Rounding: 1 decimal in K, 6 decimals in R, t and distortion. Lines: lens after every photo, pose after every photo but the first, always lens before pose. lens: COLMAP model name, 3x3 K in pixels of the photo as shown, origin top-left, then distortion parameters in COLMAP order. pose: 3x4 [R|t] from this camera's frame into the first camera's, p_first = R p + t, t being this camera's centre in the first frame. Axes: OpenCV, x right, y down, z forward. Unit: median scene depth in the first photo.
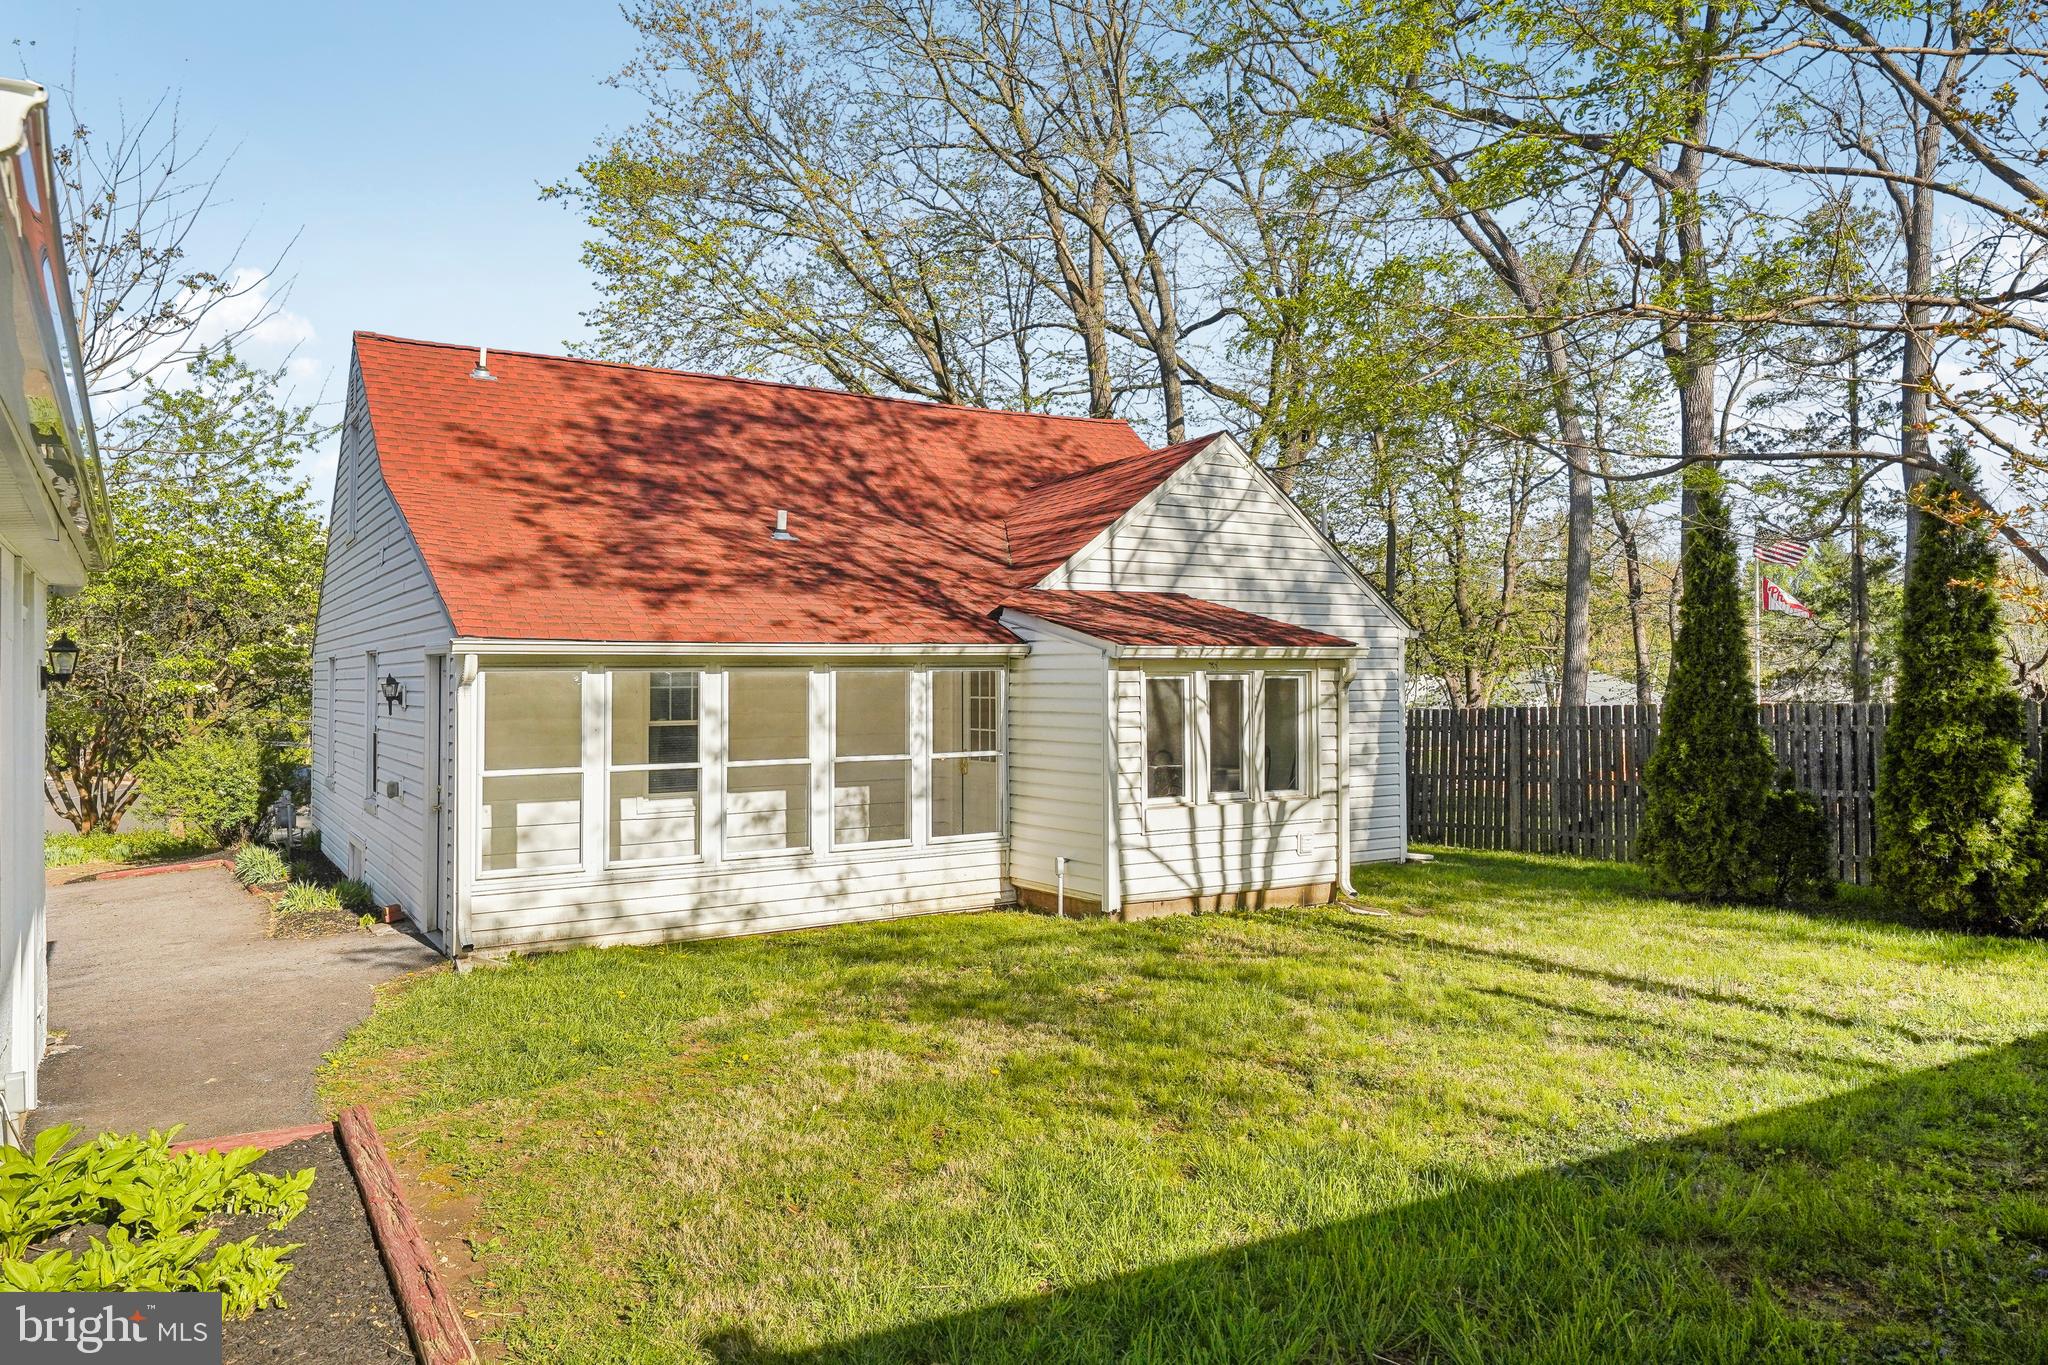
lens RADIAL K [[1368.5, 0, 999.4], [0, 1368.5, 652.7], [0, 0, 1]] dist [-0.004469, -0.005290]
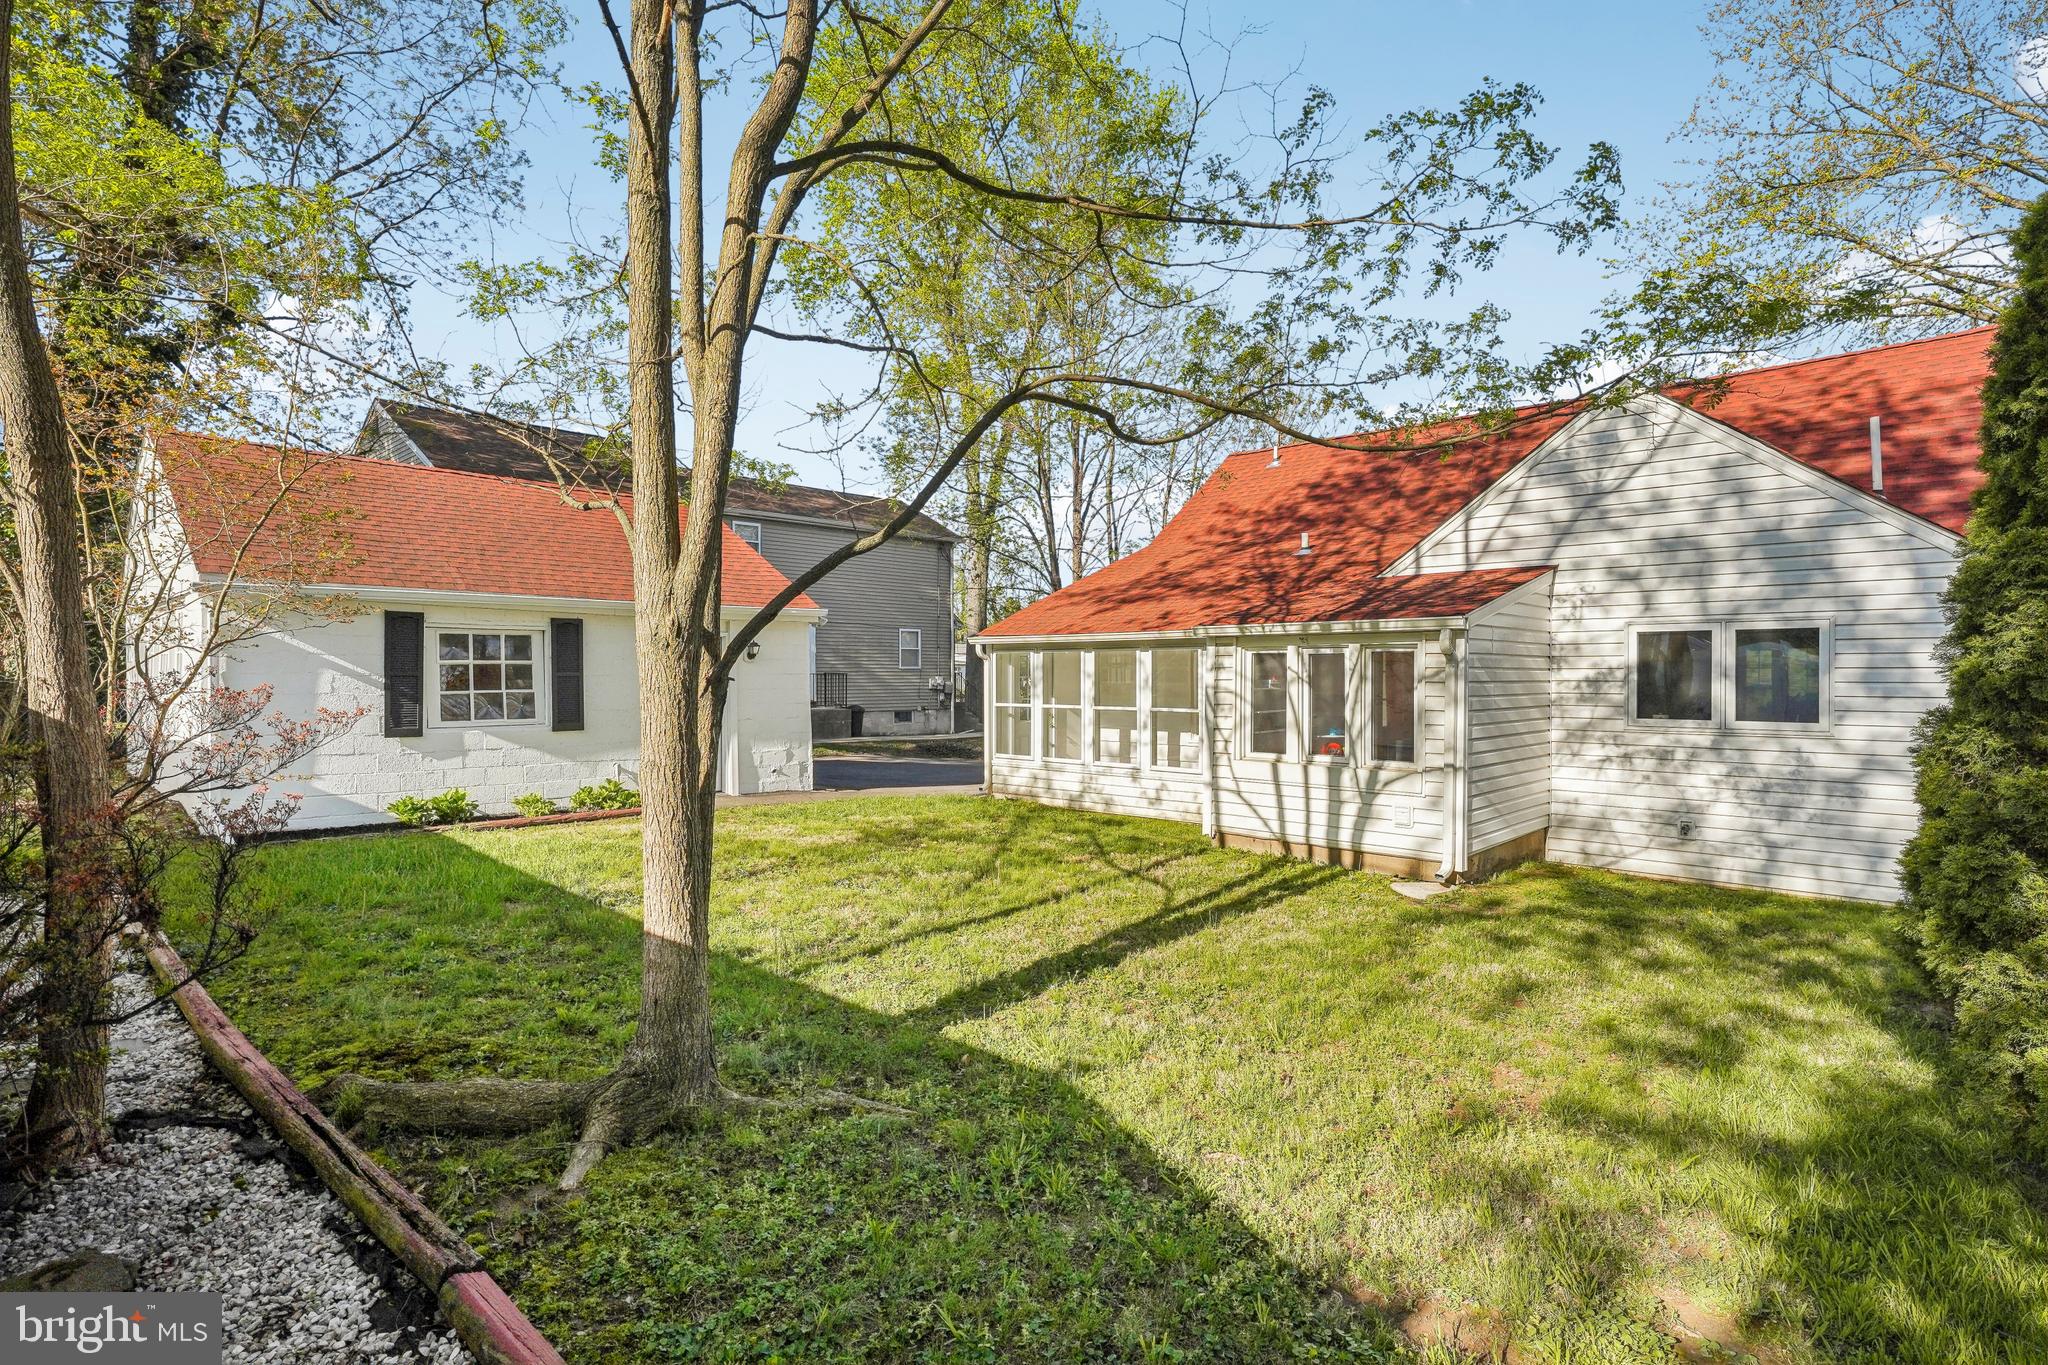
lens RADIAL K [[1010.0, 0, 1020.6], [0, 1010.0, 700.0], [0, 0, 1]] dist [0.000162, 0.000005]
pose [[0.266837, 0.032734, -0.963185, 0.805318], [0.015714, 0.999142, 0.038309, 0.020423], [0.963613, -0.025357, 0.266094, 0.502141]]
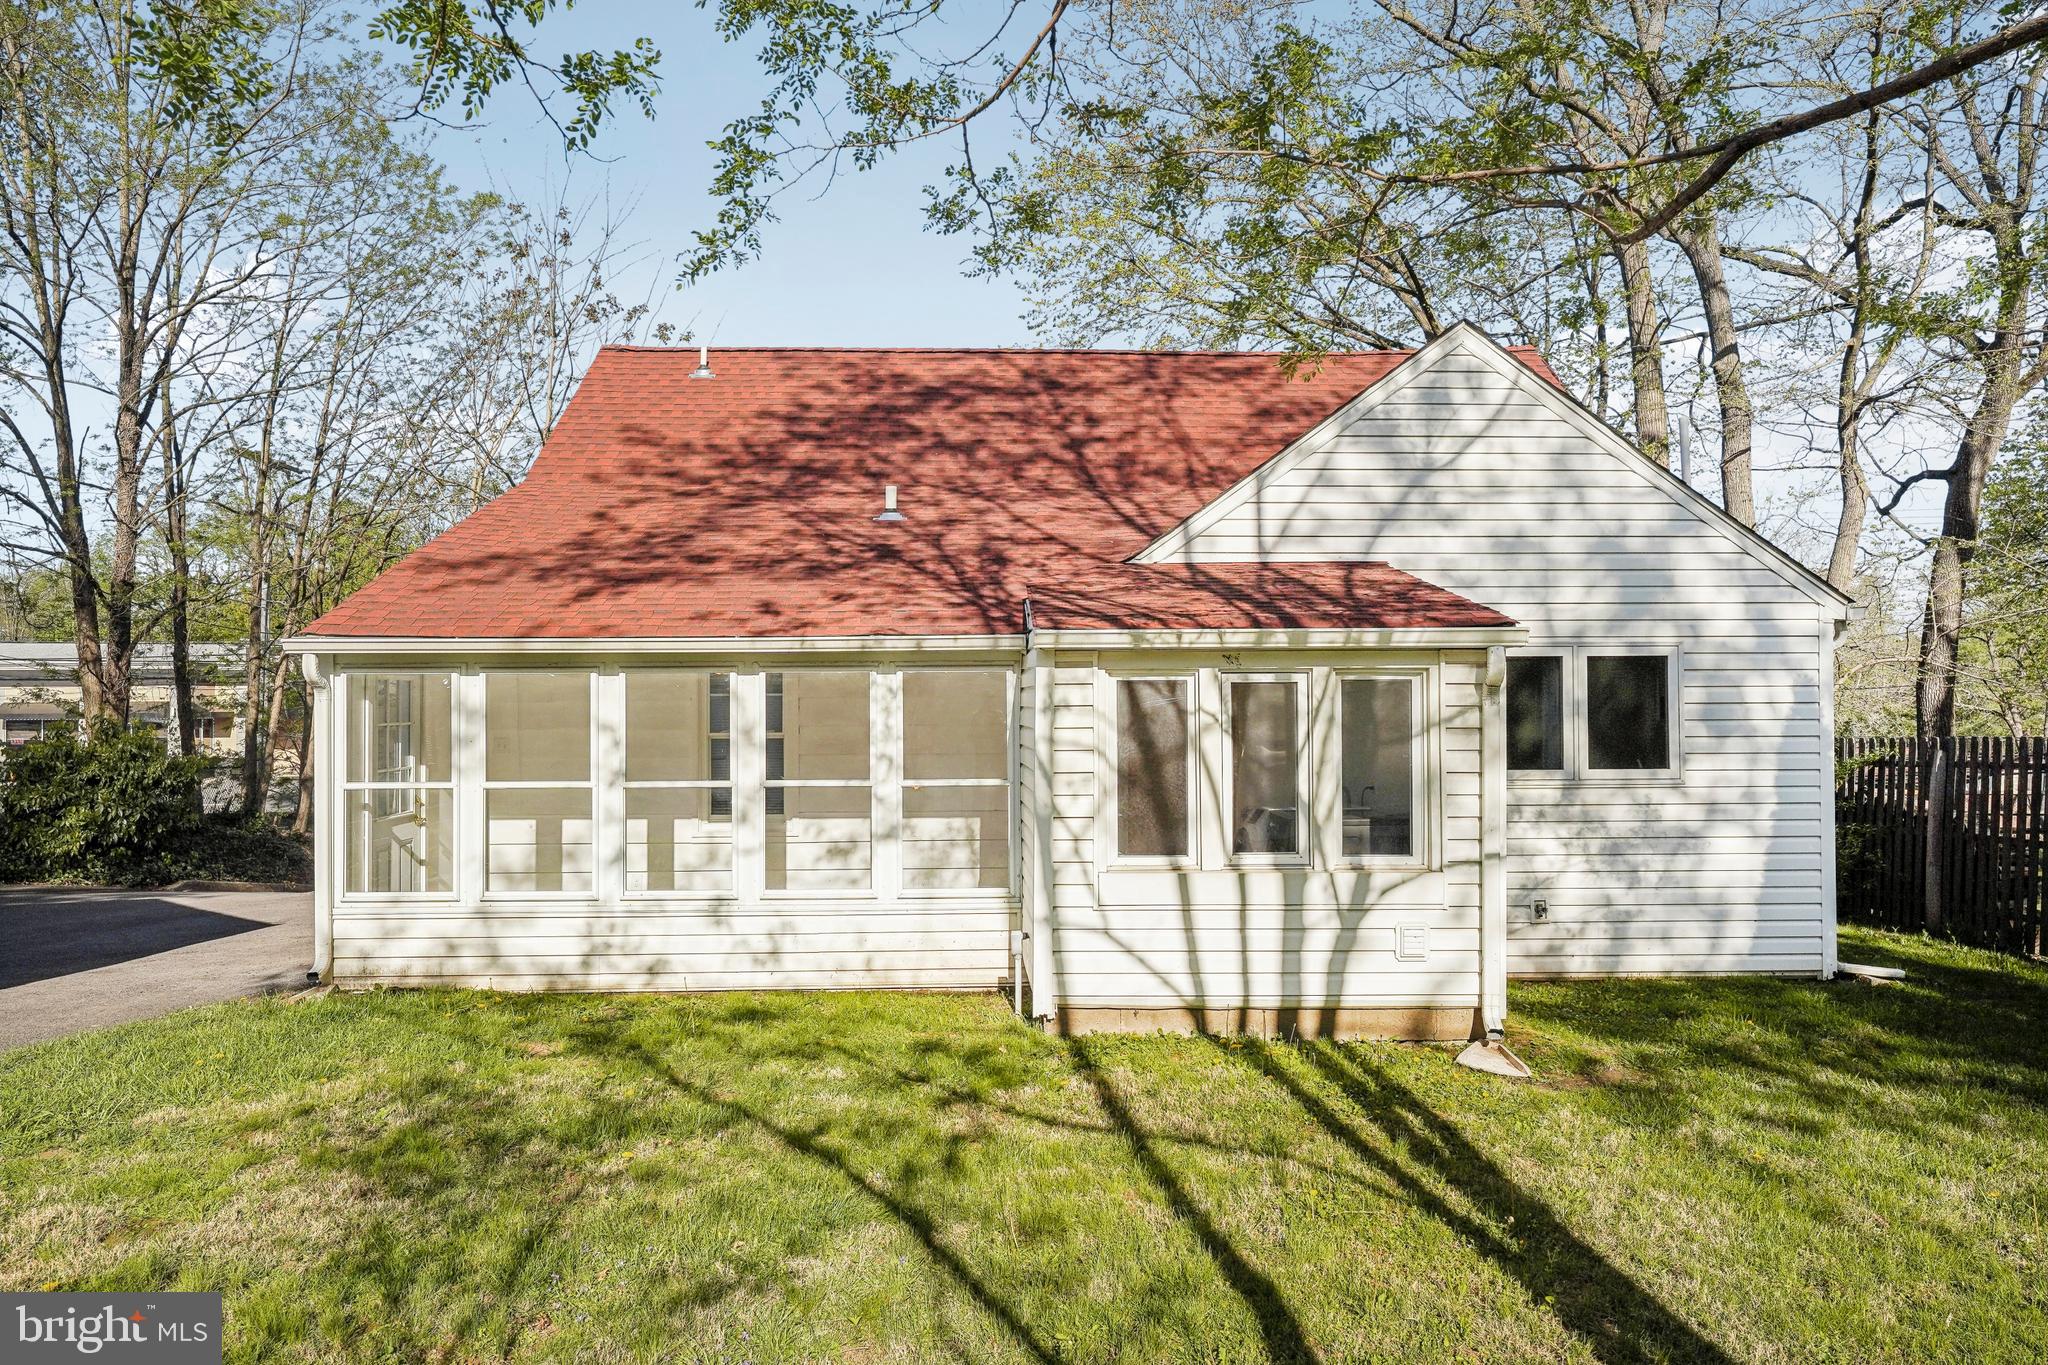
lens RADIAL K [[1349.1, 0, 1001.6], [0, 1349.1, 687.5], [0, 0, 1]] dist [-0.004097, -0.002041]
pose [[0.863049, -0.003064, -0.505111, 0.350861], [0.008376, 0.999931, 0.008246, 0.014895], [0.505050, -0.011348, 0.863015, 0.348967]]
